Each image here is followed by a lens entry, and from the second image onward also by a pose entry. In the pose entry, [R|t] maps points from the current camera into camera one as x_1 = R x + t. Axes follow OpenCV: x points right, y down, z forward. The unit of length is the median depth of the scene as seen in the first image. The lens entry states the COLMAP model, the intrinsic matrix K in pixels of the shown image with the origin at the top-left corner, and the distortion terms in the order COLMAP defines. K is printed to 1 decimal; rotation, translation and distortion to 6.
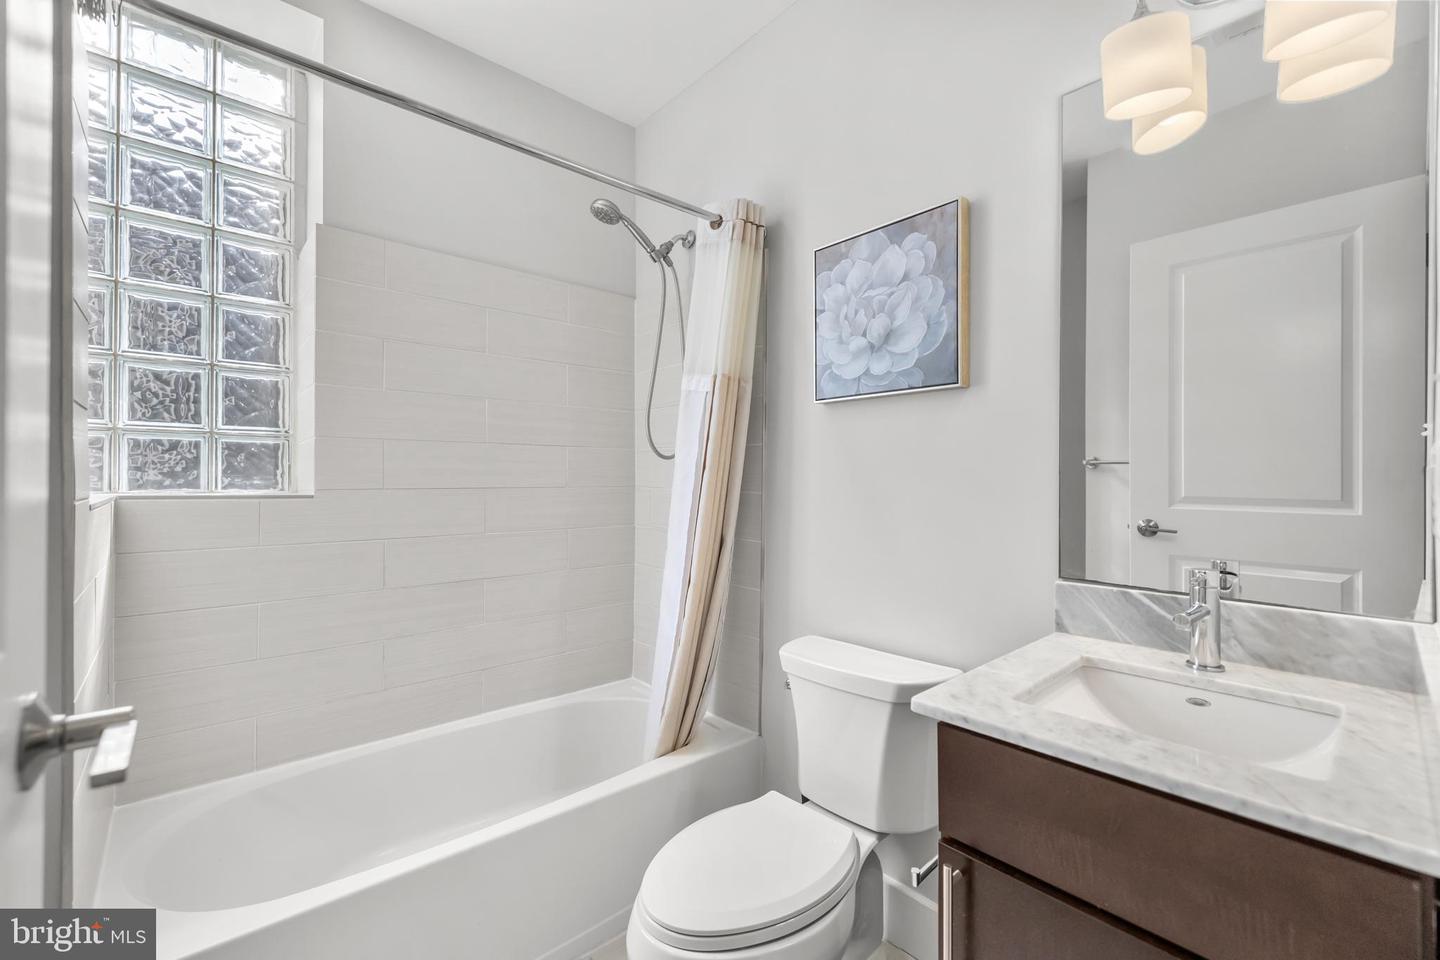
lens RADIAL K [[613.5, 0, 721.9], [0, 613.5, 473.0], [0, 0, 1]] dist [-0.000884, -0.000232]
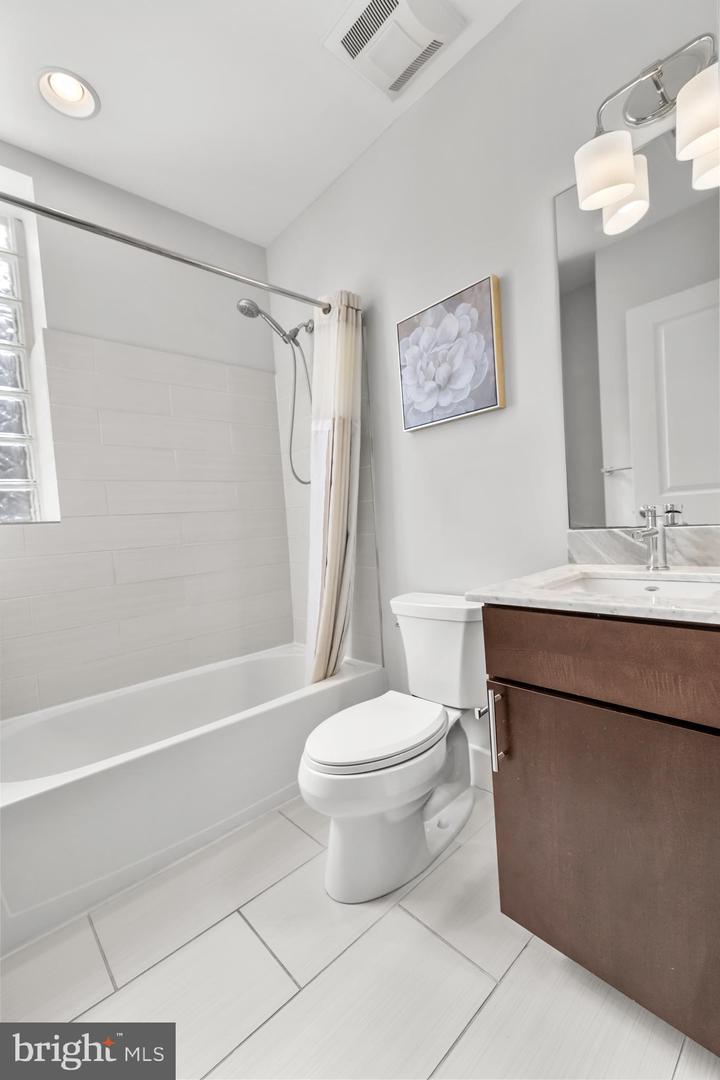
lens RADIAL K [[460.1, 0, 362.2], [0, 460.1, 540.6], [0, 0, 1]] dist [-0.000884, -0.000232]
pose [[0.997365, -0.071454, 0.012510, 0.023208], [0.070814, 0.996440, 0.045744, 0.088952], [-0.015734, -0.044737, 0.998875, -0.090776]]
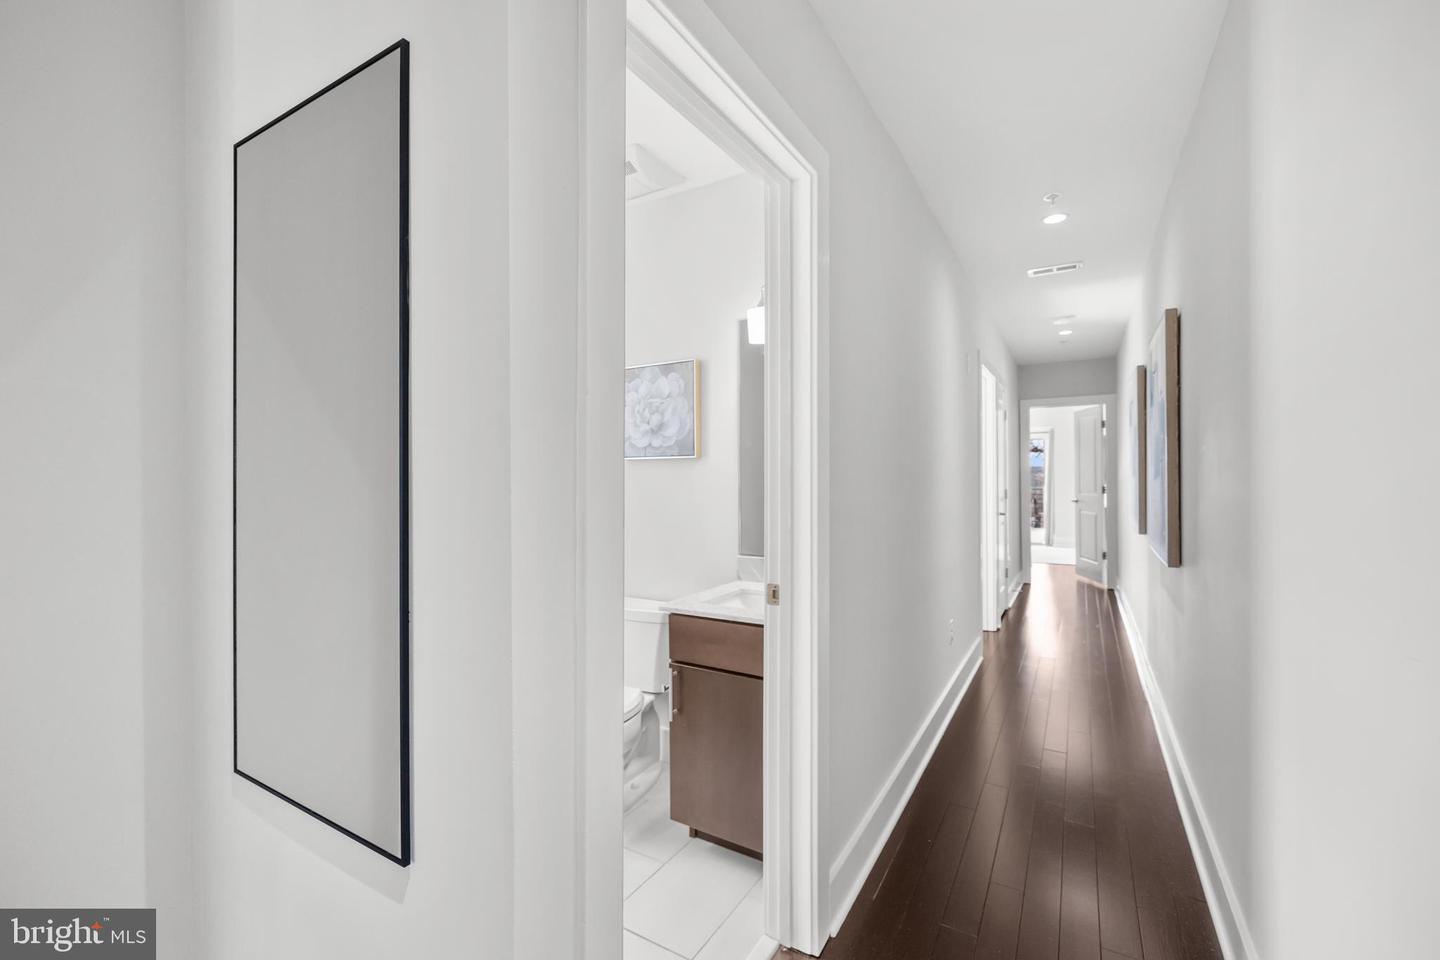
lens RADIAL K [[613.5, 0, 721.9], [0, 613.5, 473.0], [0, 0, 1]] dist [-0.000884, -0.000232]
pose [[0.956425, -0.006564, 0.291905, -0.081522], [0.006998, 0.999975, -0.000441, -0.078572], [-0.291895, 0.002465, 0.956447, -0.744524]]
